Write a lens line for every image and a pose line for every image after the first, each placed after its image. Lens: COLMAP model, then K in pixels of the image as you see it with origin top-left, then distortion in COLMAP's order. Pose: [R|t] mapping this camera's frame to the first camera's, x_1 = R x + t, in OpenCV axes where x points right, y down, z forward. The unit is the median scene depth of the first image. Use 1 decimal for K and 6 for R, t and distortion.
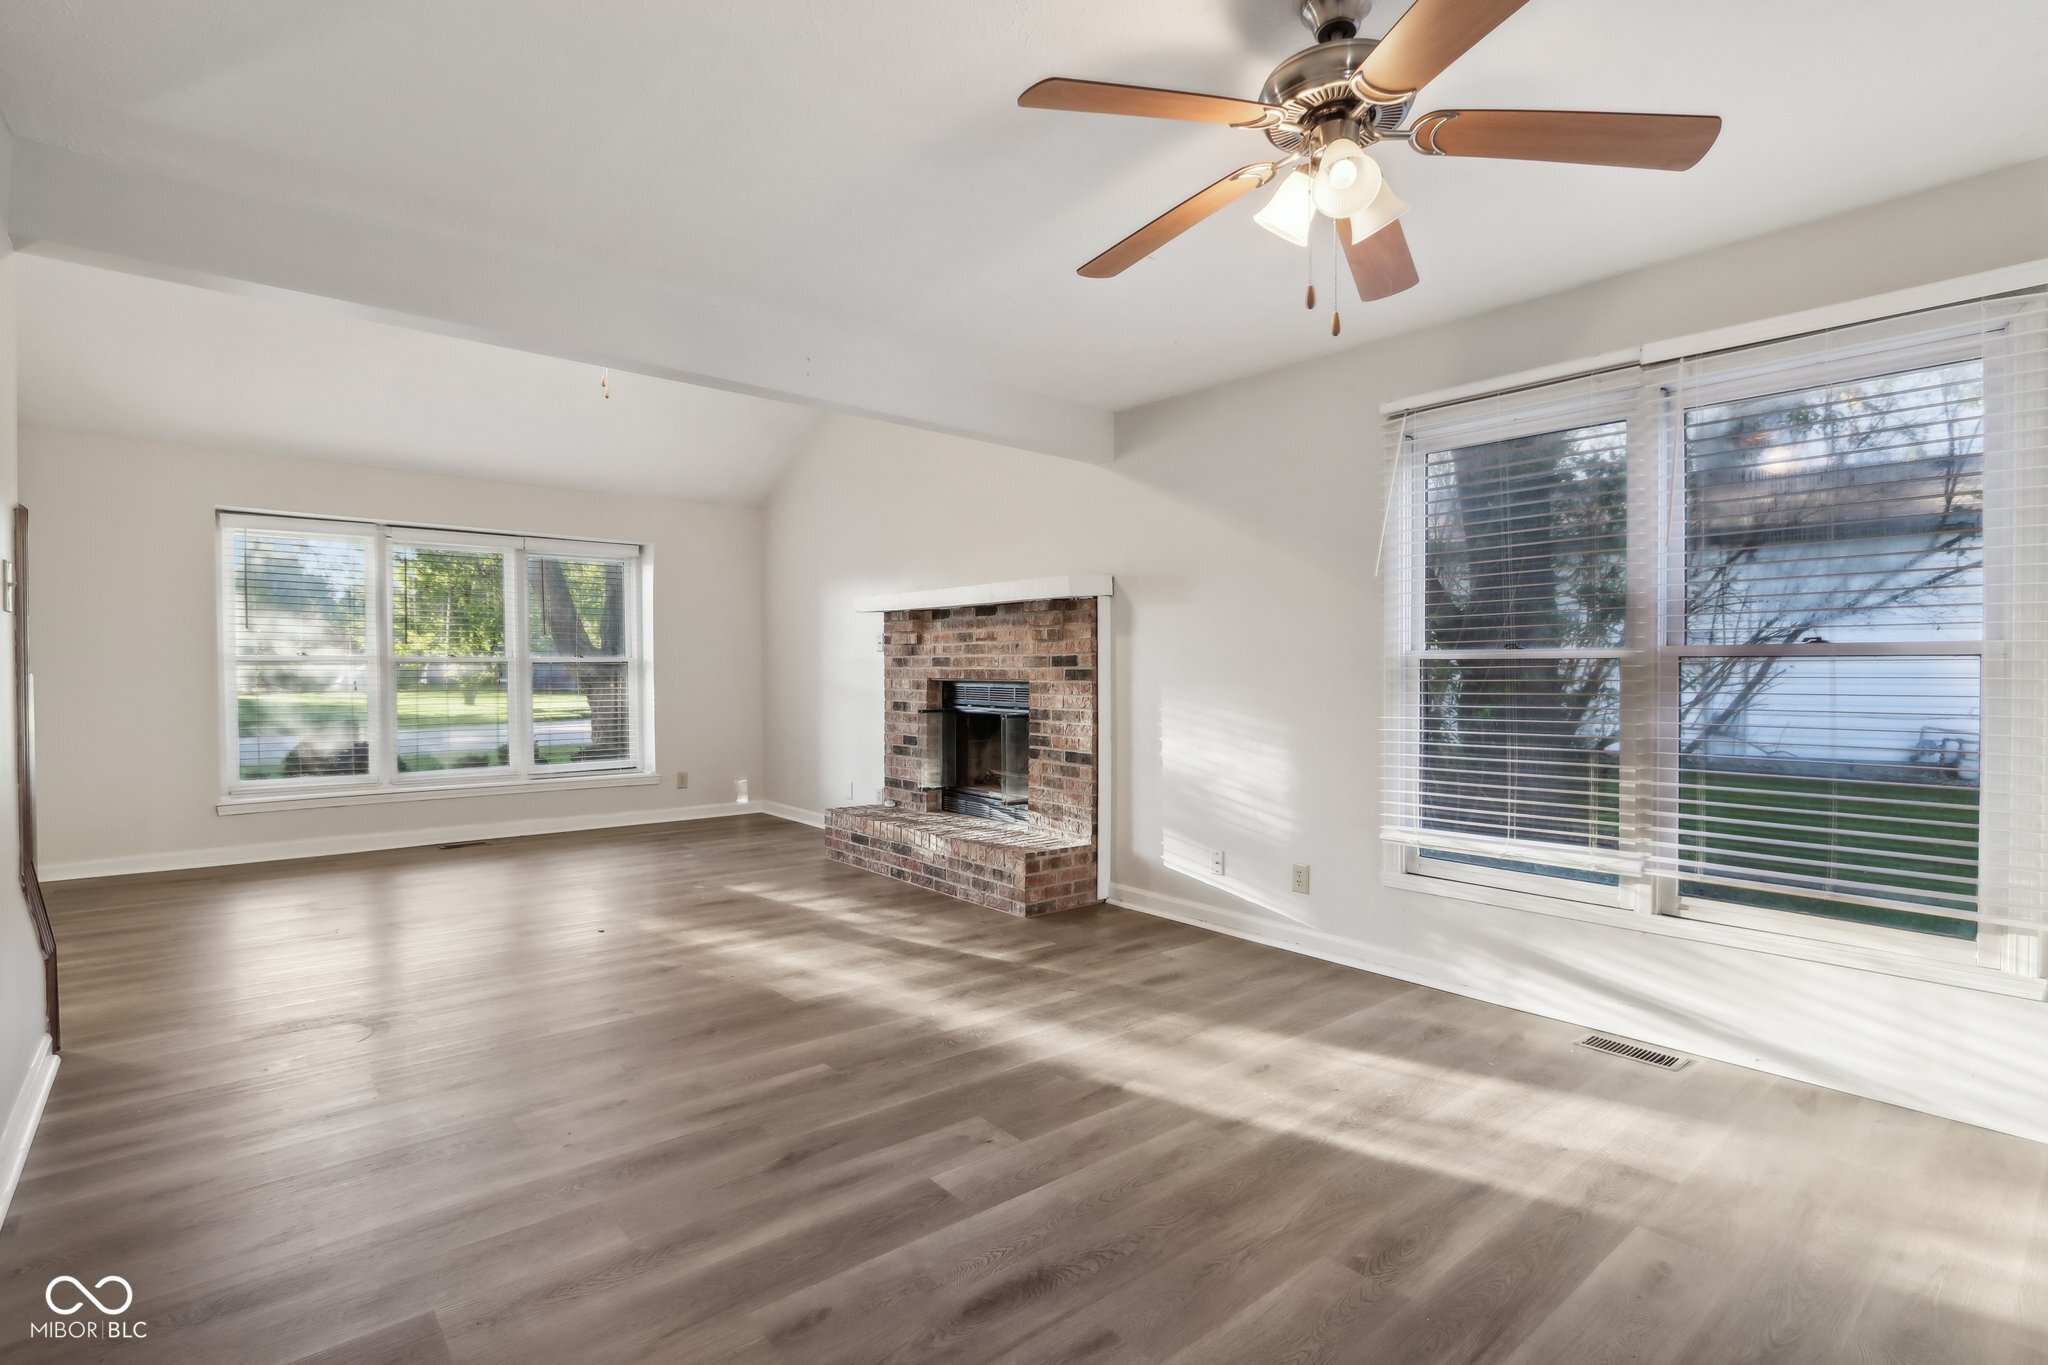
lens RADIAL K [[977.7, 0, 1032.8], [0, 977.7, 674.7], [0, 0, 1]] dist [-0.013785, 0.000132]
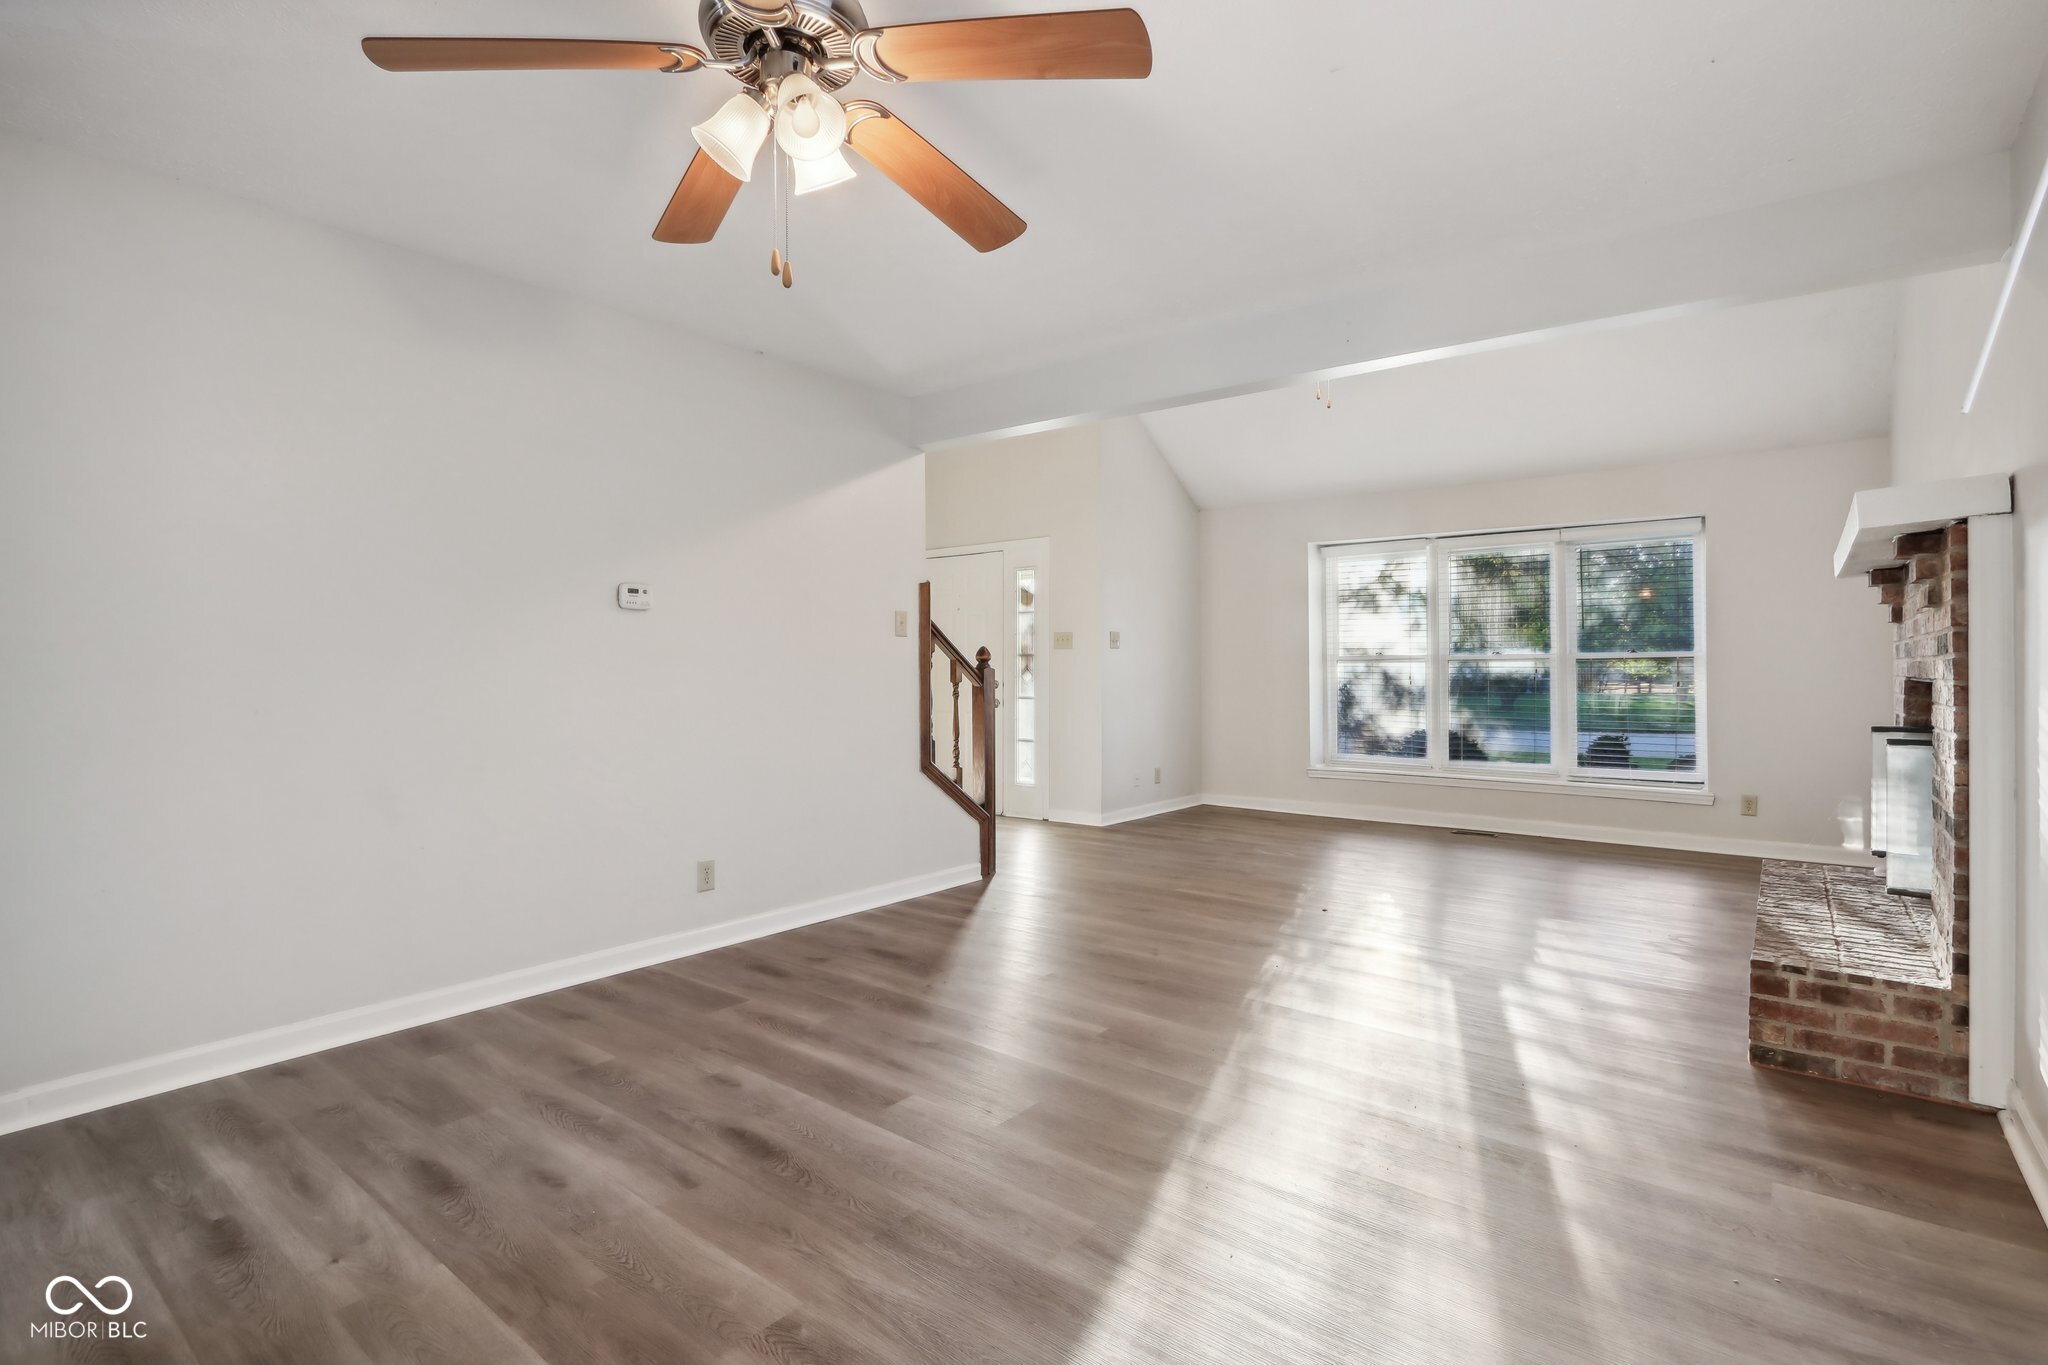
lens RADIAL K [[977.7, 0, 982.1], [0, 977.7, 669.3], [0, 0, 1]] dist [-0.013785, 0.000132]
pose [[0.180504, -0.000268, -0.983574, 0.489673], [-0.006321, 0.999979, -0.001432, 0.004924], [0.983554, 0.006476, 0.180499, 0.402348]]
